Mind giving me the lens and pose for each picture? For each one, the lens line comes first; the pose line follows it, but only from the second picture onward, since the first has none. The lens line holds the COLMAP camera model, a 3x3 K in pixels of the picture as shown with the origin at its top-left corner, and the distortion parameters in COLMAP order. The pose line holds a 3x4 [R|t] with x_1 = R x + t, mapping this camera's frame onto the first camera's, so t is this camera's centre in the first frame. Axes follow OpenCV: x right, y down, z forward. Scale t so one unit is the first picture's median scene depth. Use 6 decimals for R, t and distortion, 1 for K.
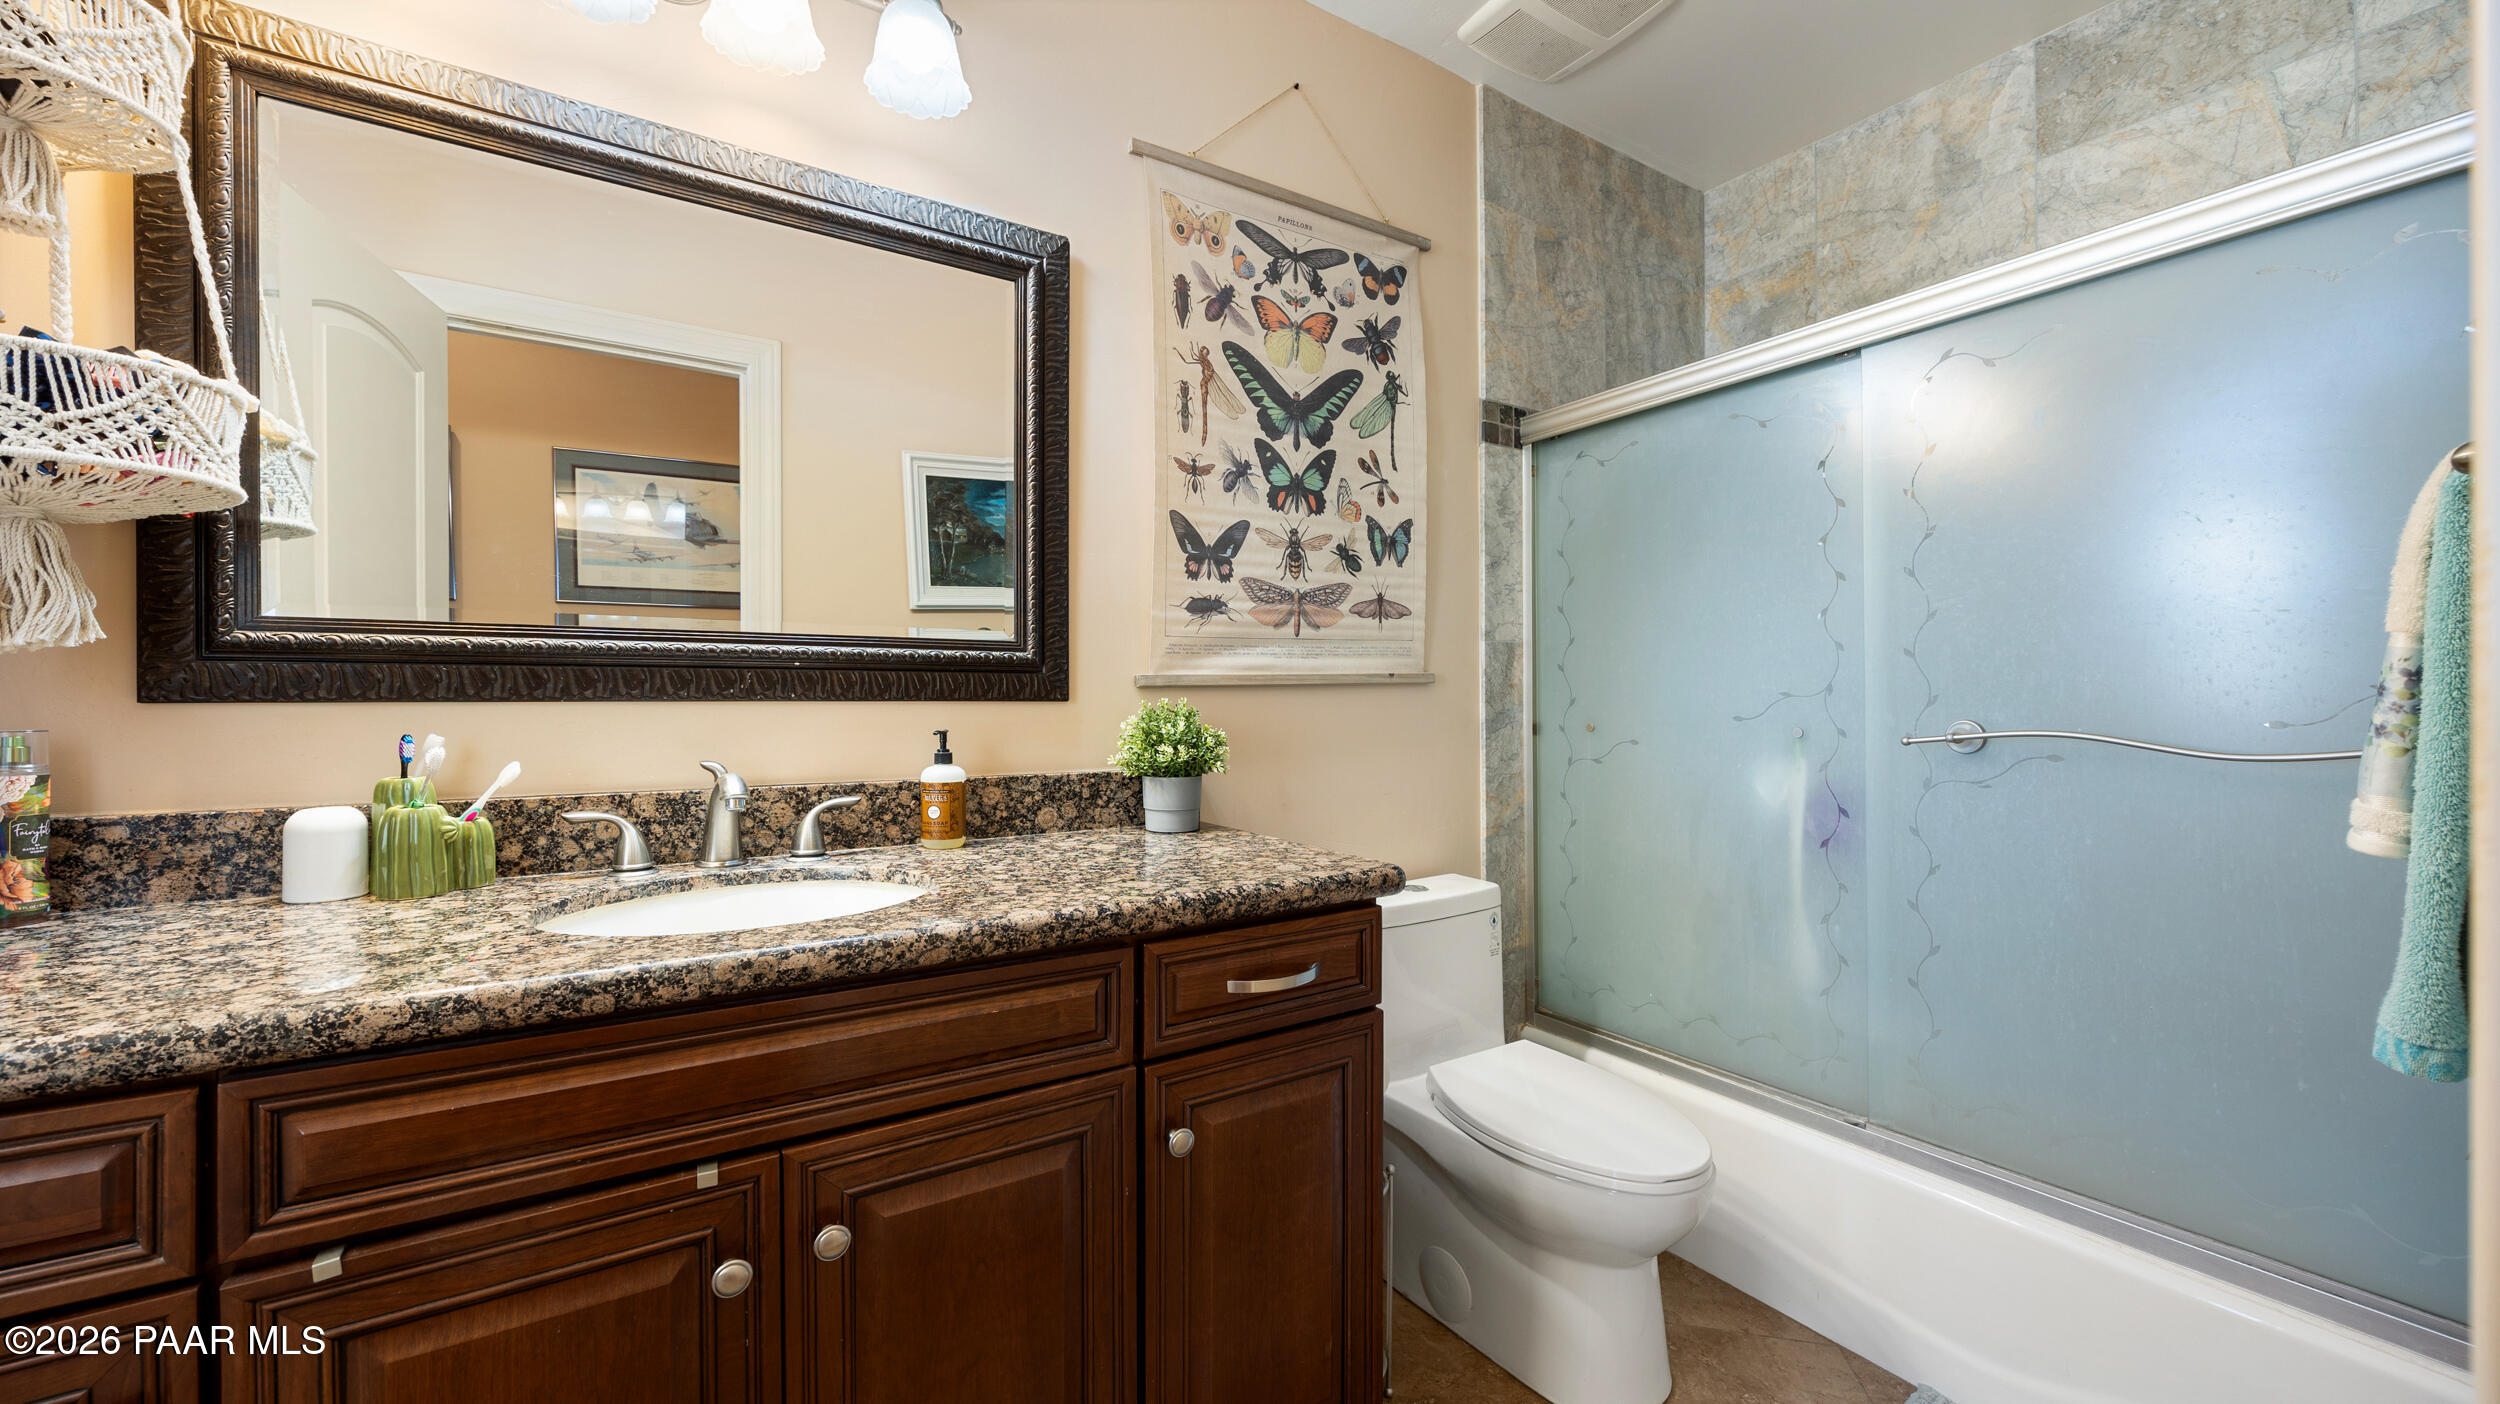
lens RADIAL K [[970.7, 0, 1237.2], [0, 970.7, 689.4], [0, 0, 1]] dist [-0.001042, 0.000183]
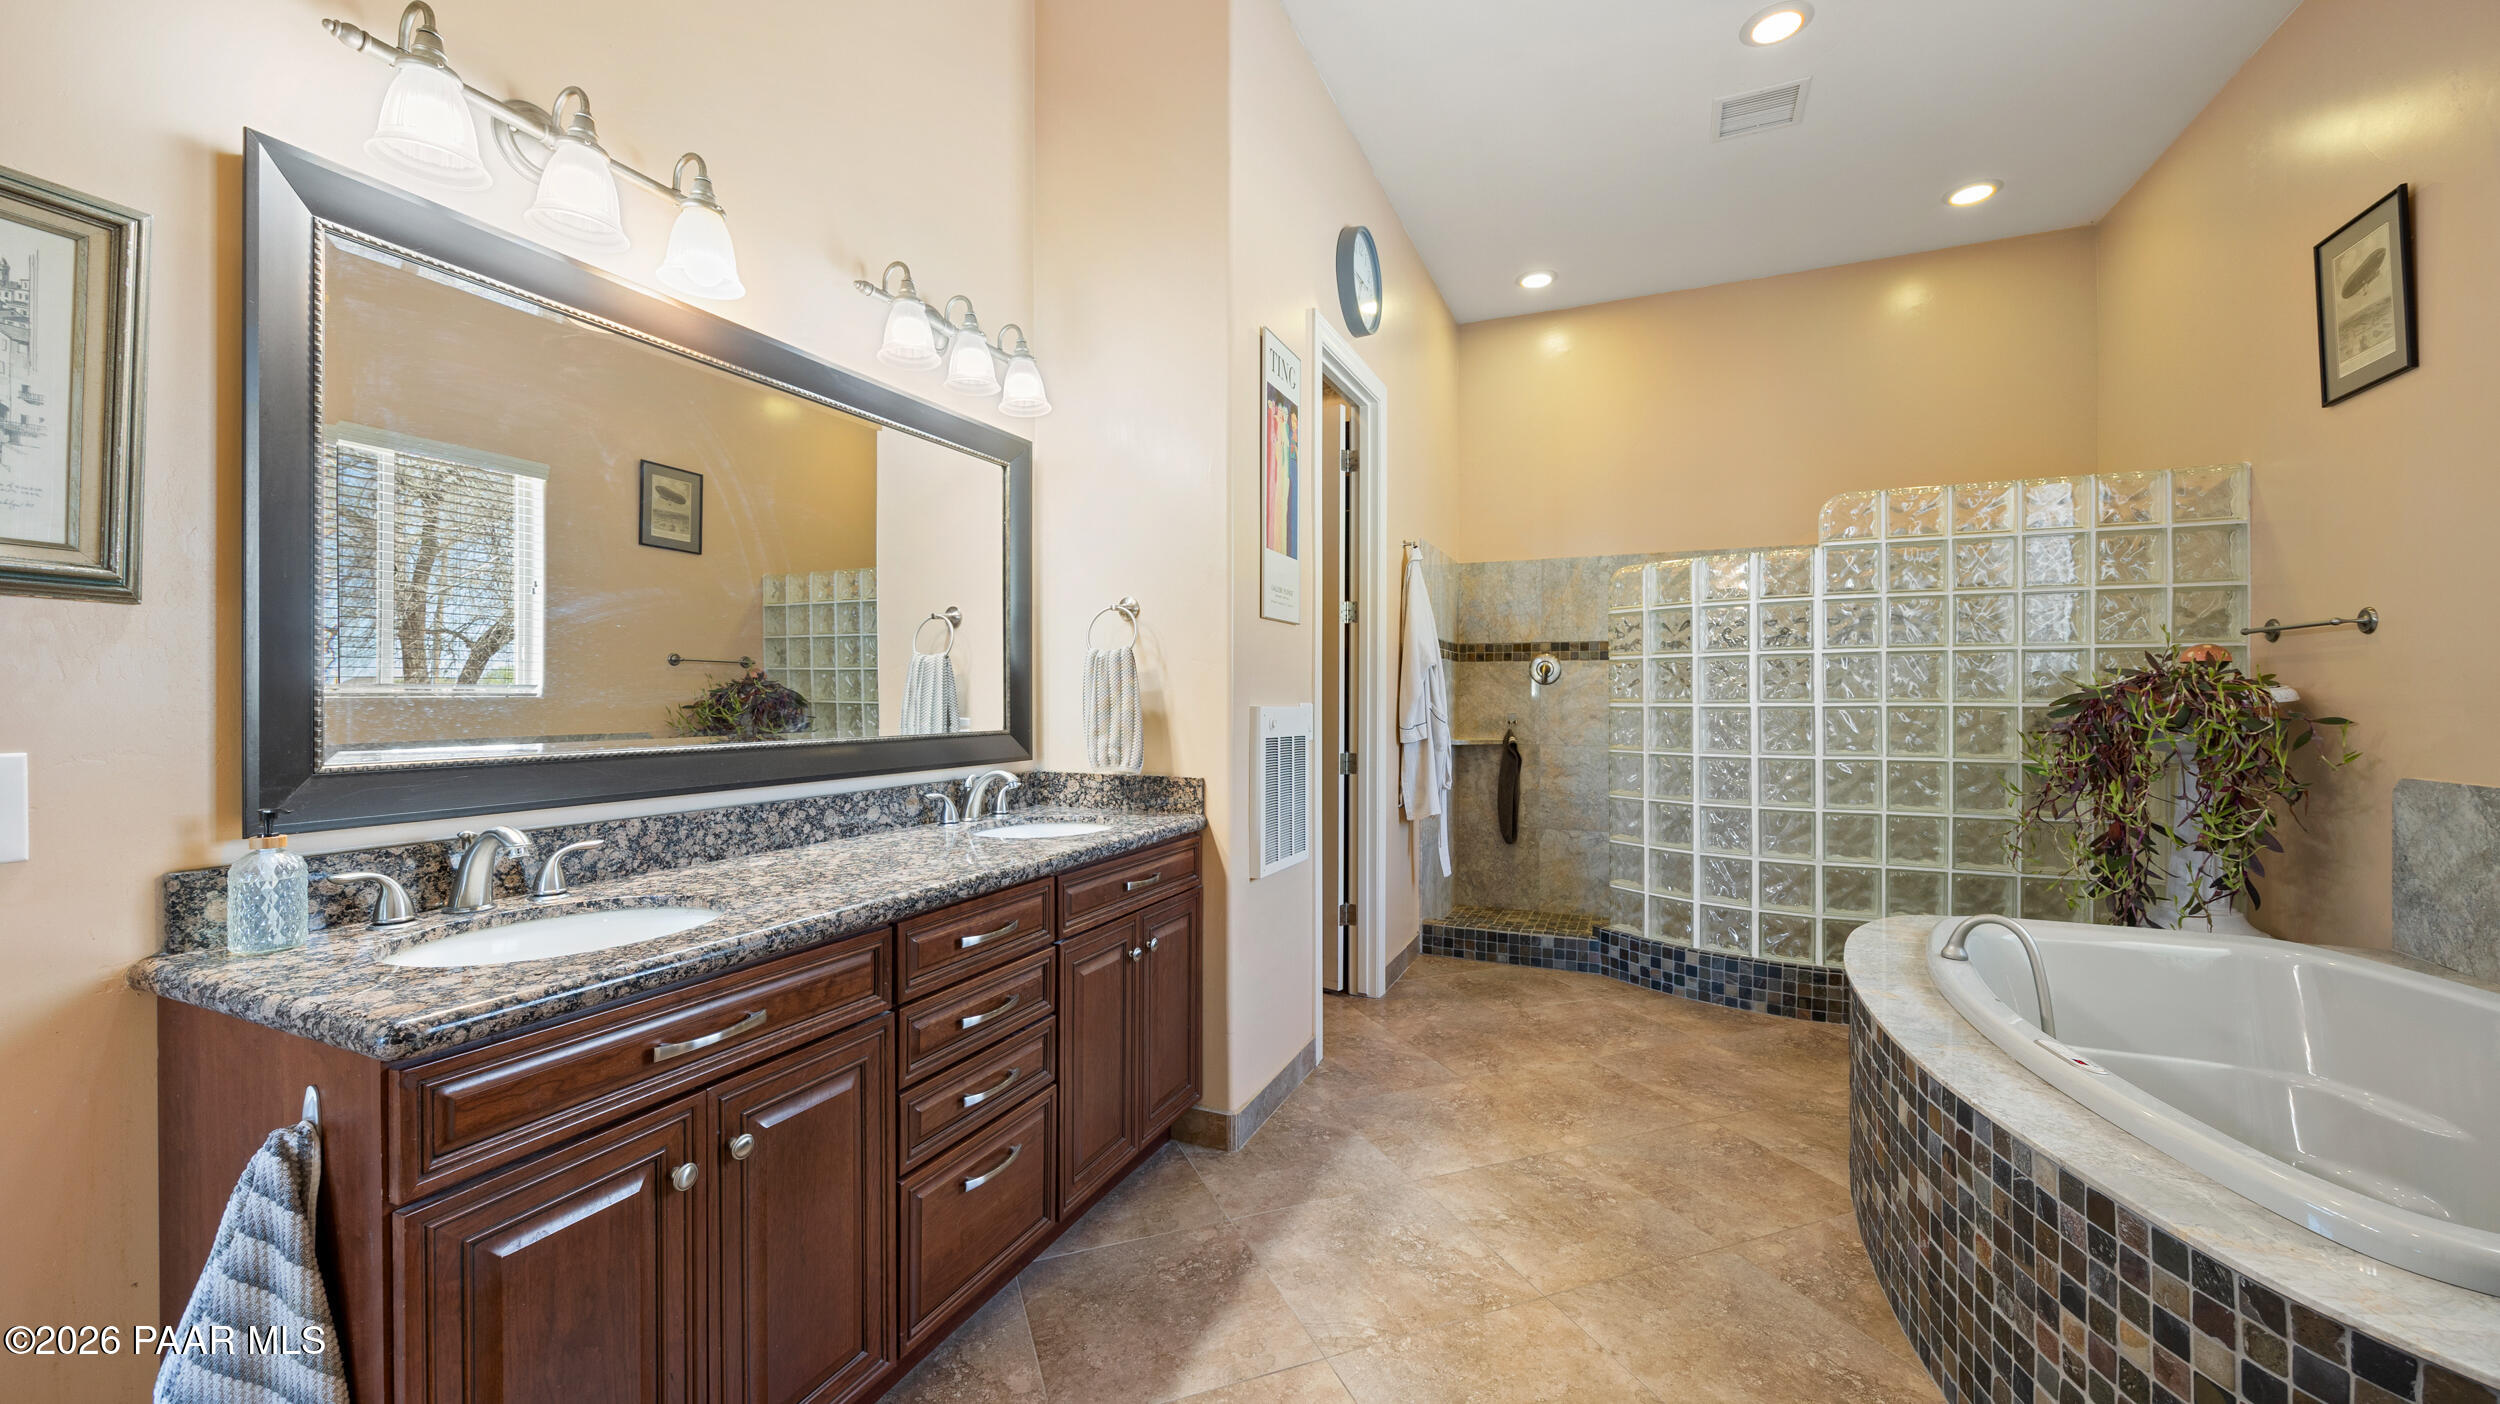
lens RADIAL K [[970.7, 0, 1237.2], [0, 970.7, 689.4], [0, 0, 1]] dist [-0.001042, 0.000183]
pose [[0.818054, 0.010501, 0.575046, -0.630096], [0.008100, 0.999524, -0.029775, -0.039174], [-0.575085, 0.029015, 0.817579, -0.559343]]
